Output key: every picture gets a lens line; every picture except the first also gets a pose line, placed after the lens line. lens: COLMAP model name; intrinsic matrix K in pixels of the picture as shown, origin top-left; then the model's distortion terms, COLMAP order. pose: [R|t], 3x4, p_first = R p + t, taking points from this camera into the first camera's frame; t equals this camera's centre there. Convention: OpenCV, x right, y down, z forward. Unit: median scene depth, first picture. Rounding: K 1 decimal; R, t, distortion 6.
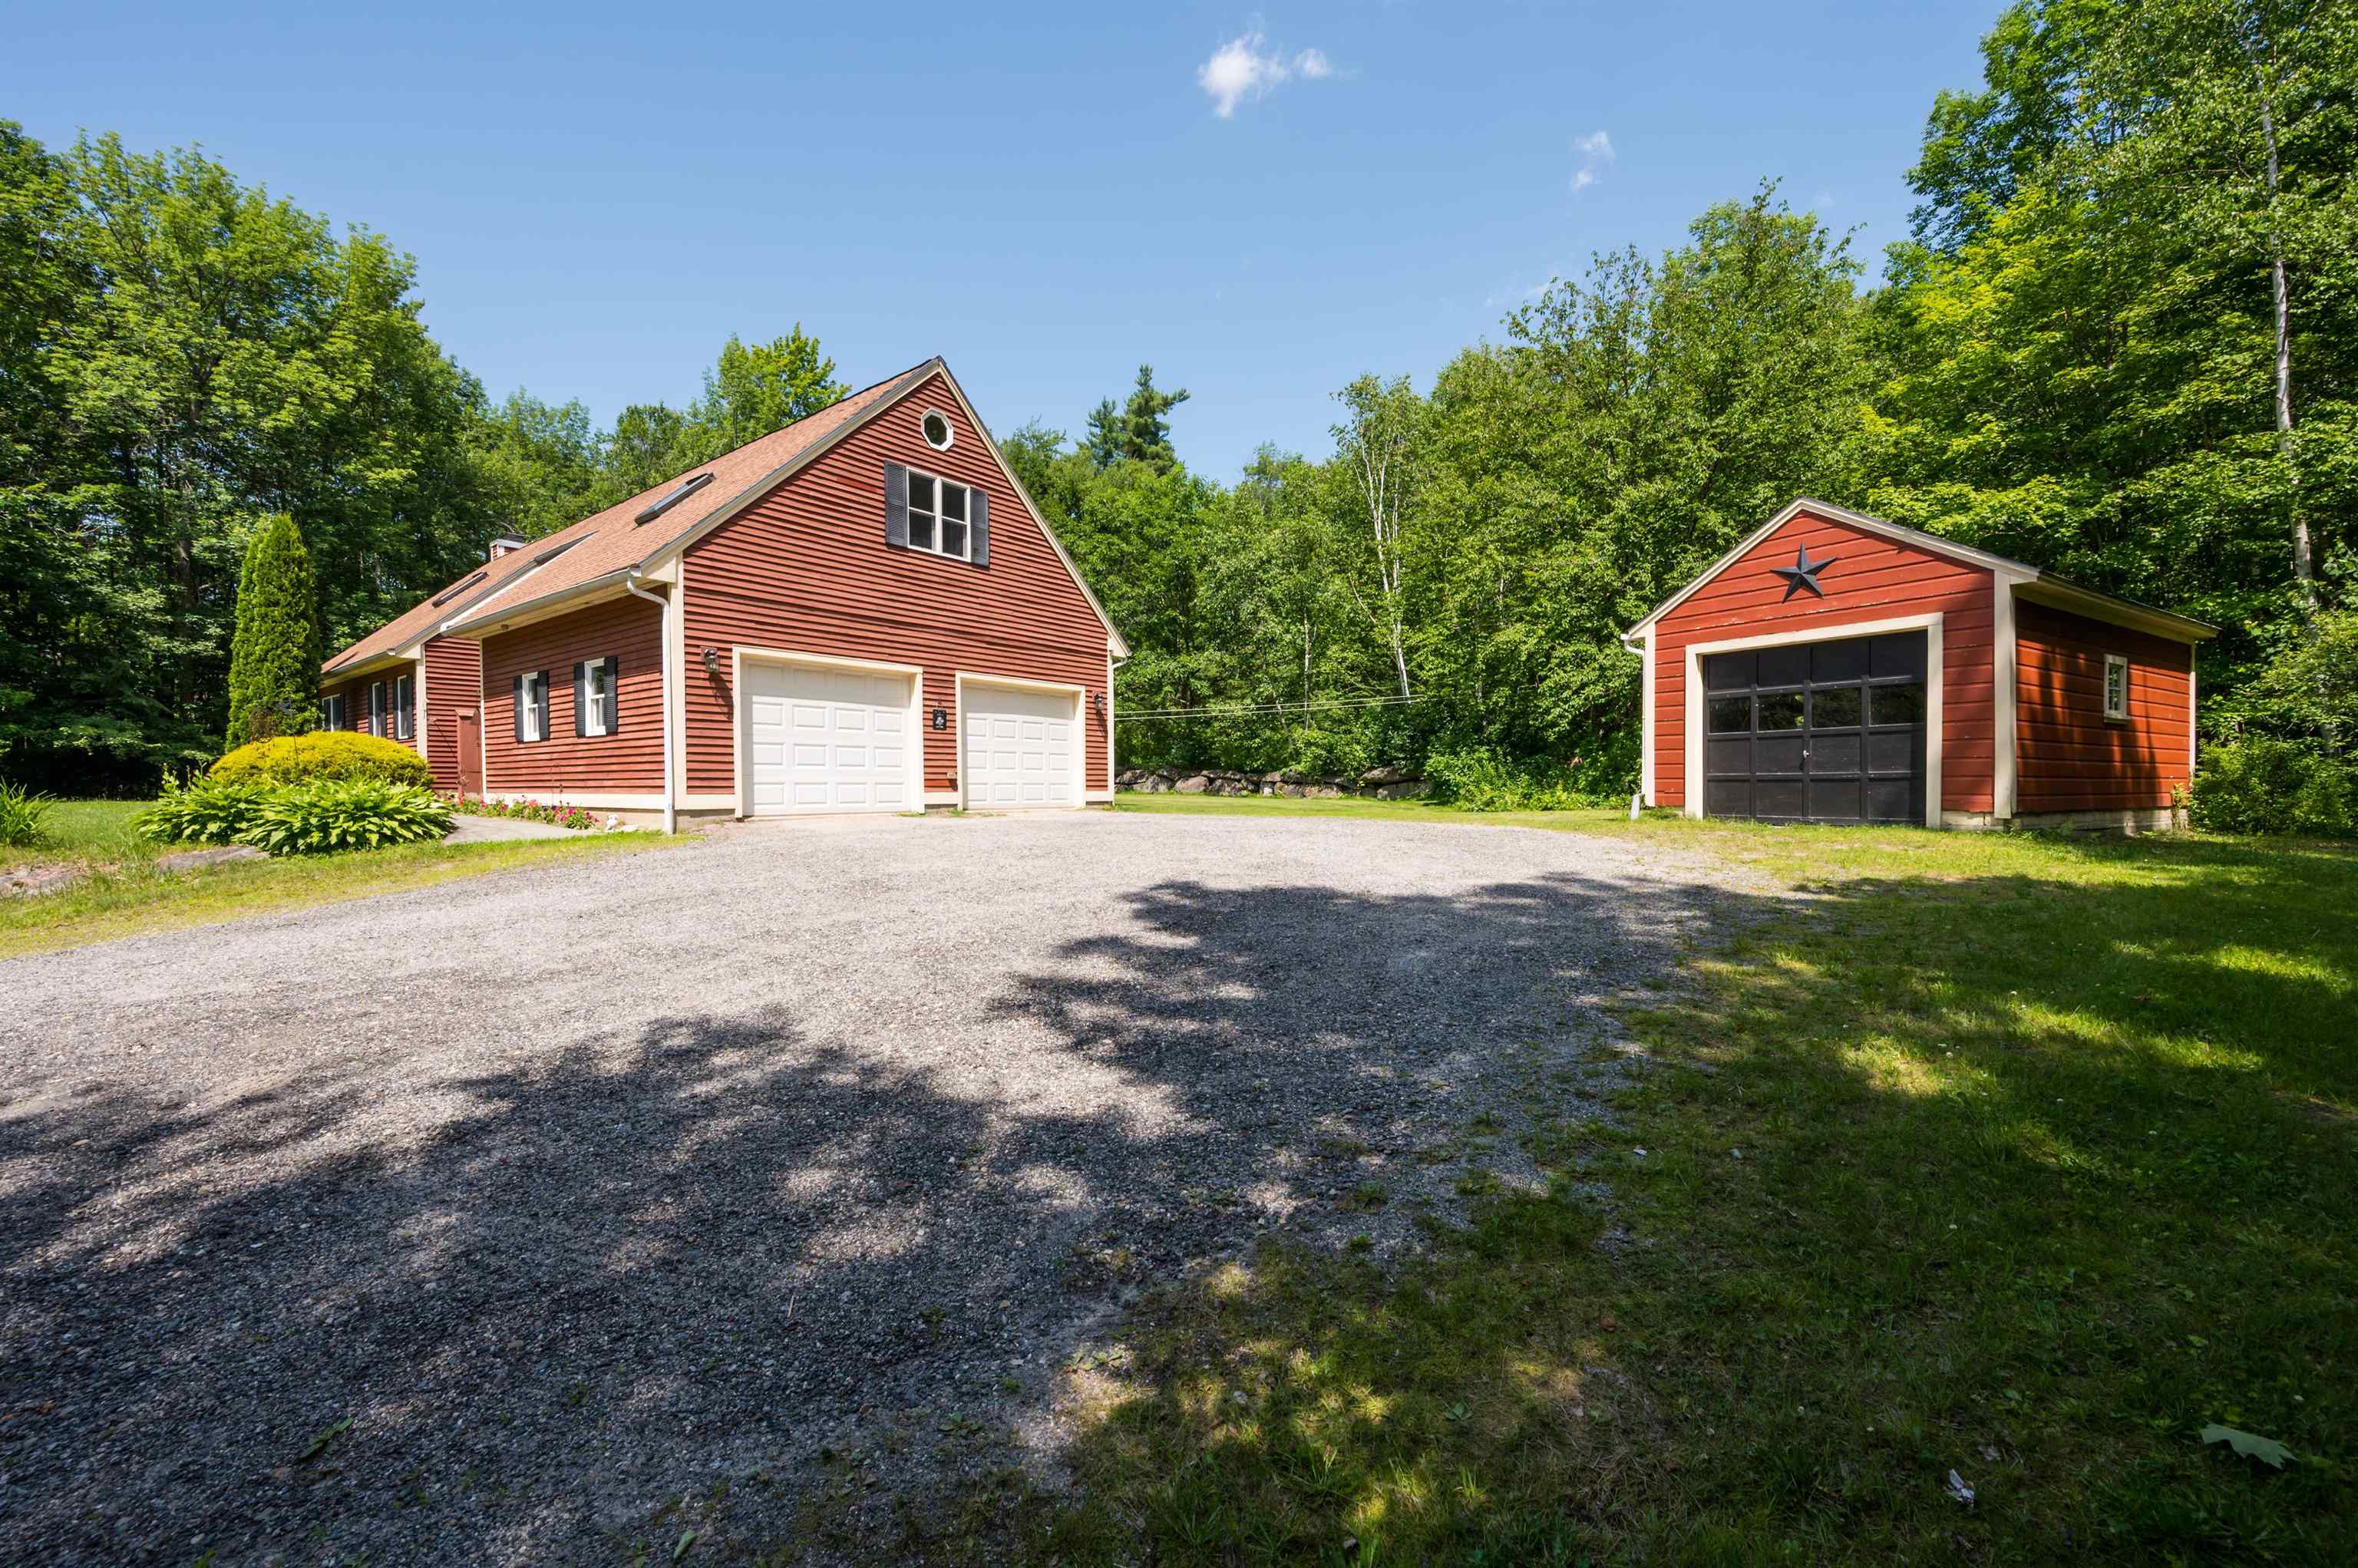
lens RADIAL K [[955.6, 0, 1173.6], [0, 955.6, 791.4], [0, 0, 1]] dist [0.001958, -0.001099]
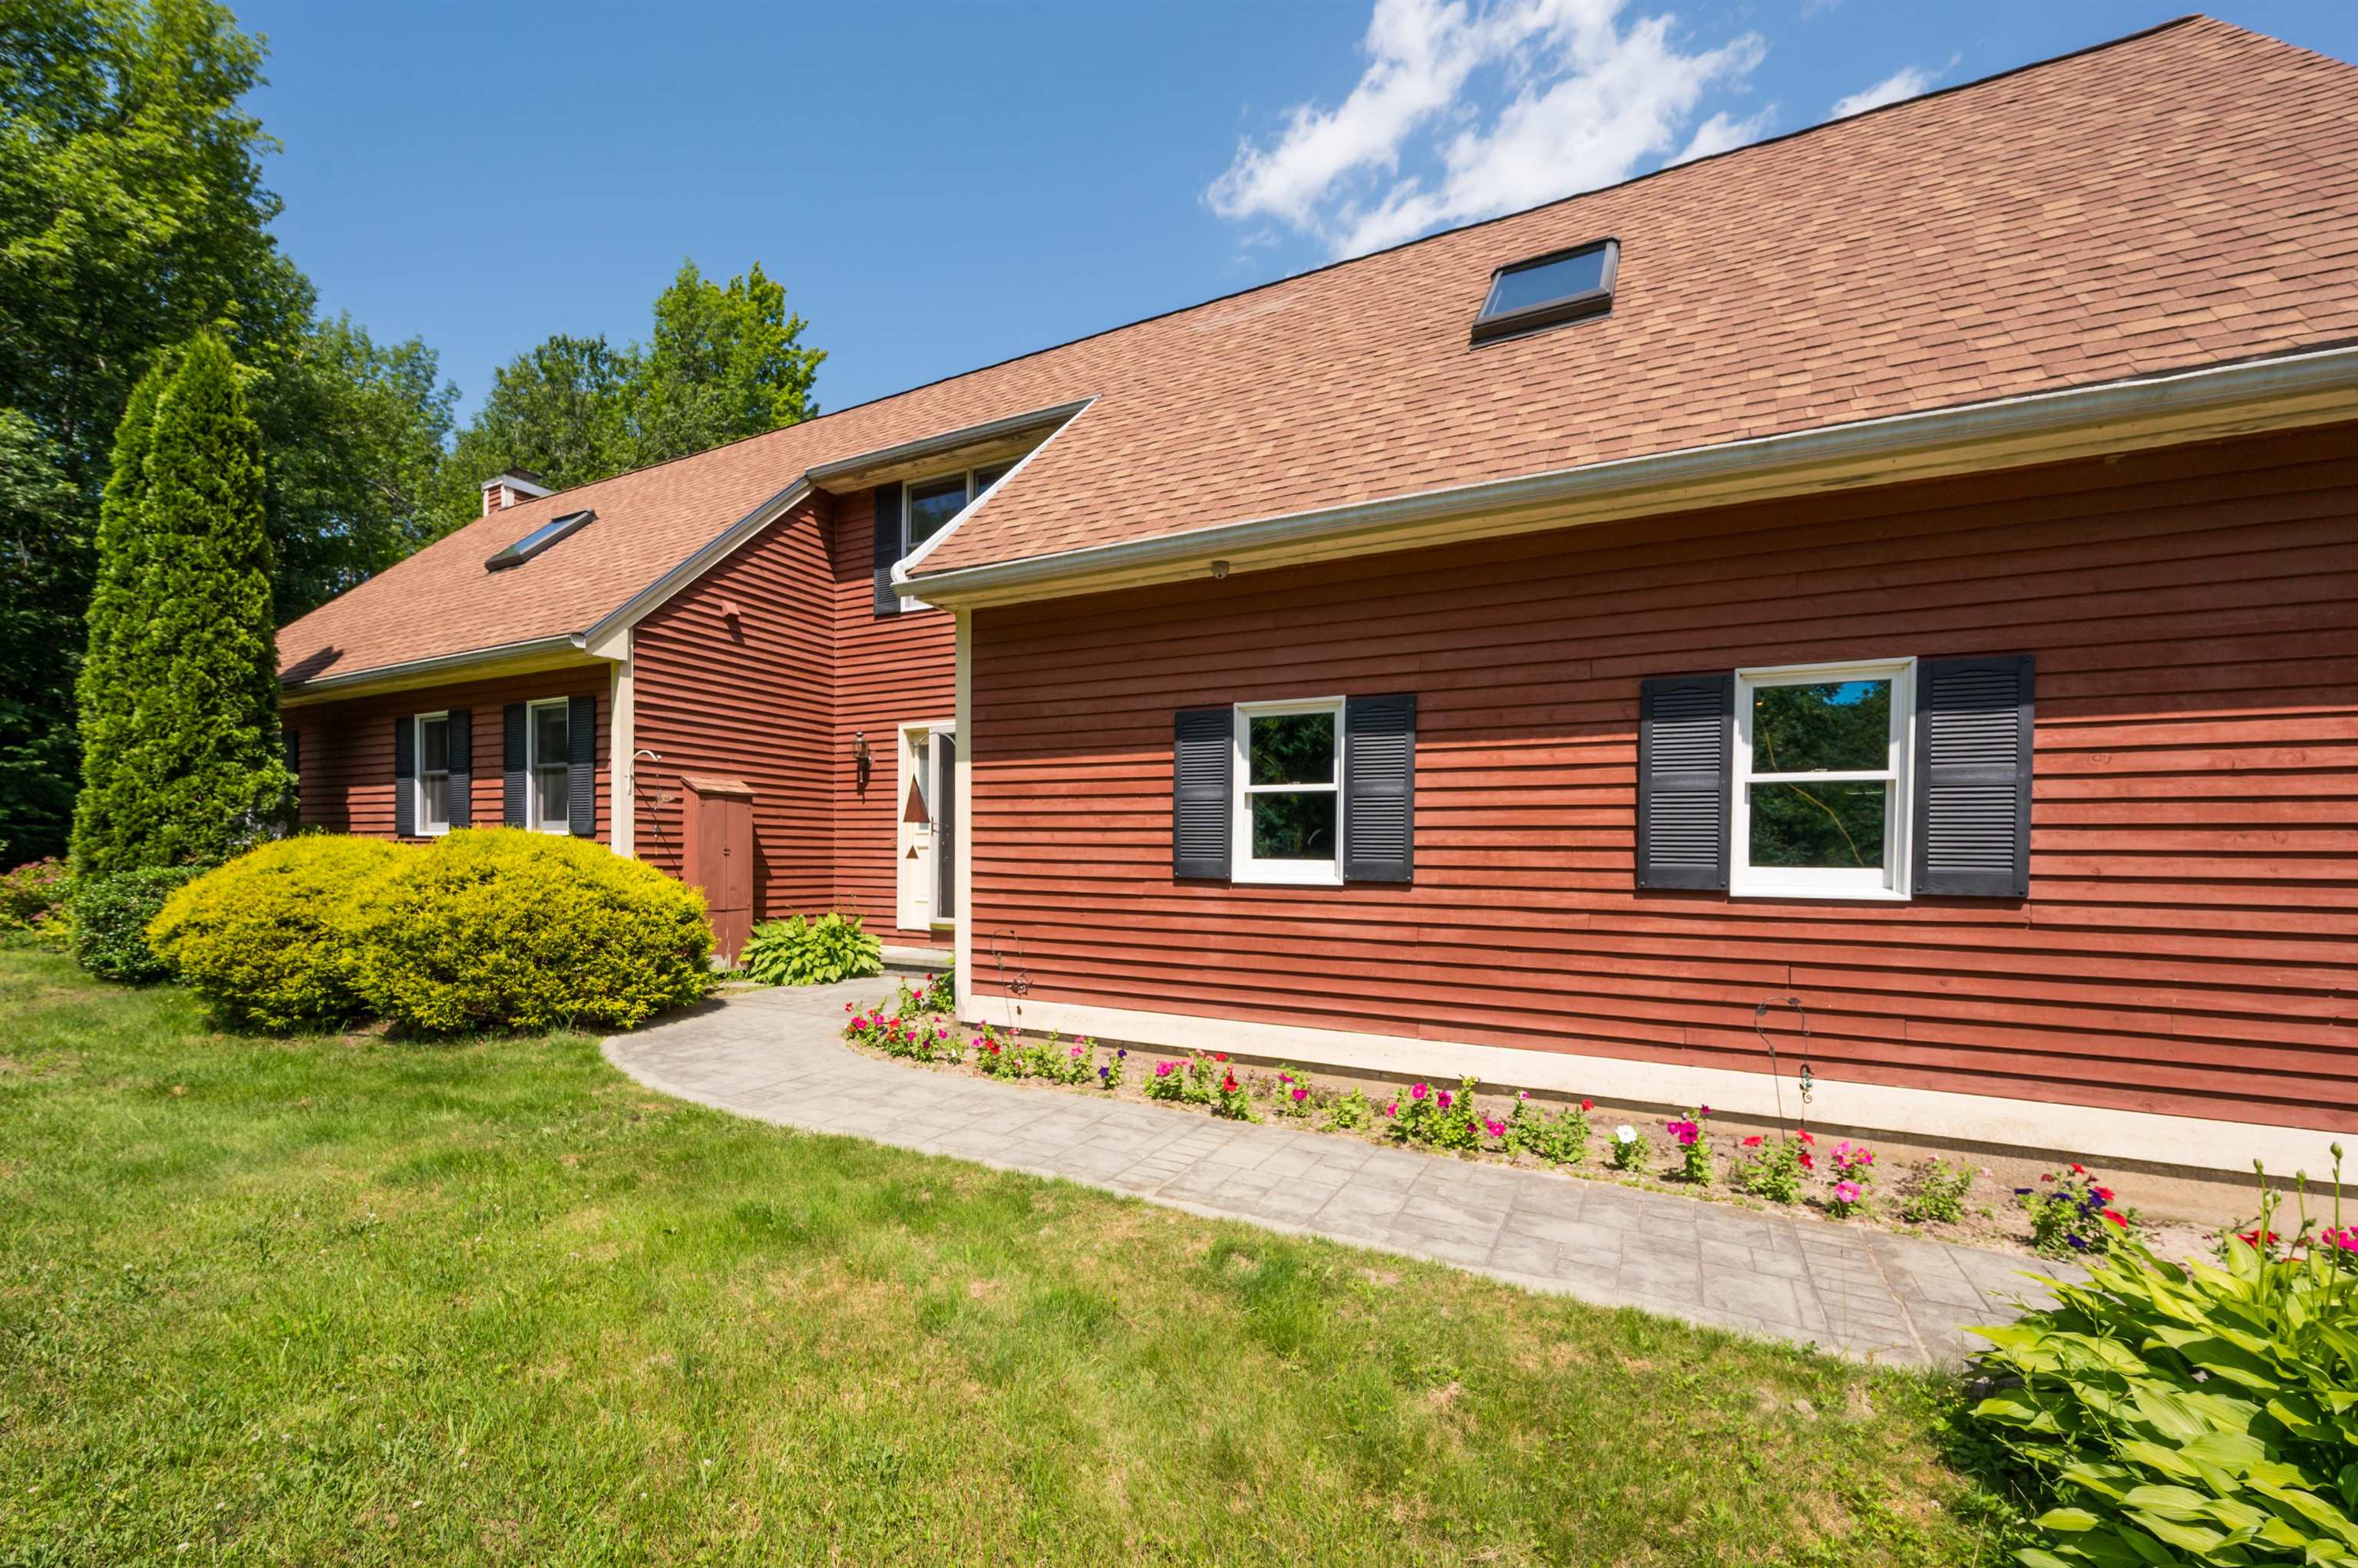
lens RADIAL K [[955.6, 0, 1120.1], [0, 955.6, 856.8], [0, 0, 1]] dist [0.001958, -0.001099]
pose [[0.984498, 0.008274, 0.175199, -0.564297], [-0.008904, 0.999956, 0.002815, -0.044309], [-0.175168, -0.004331, 0.984529, 0.458670]]
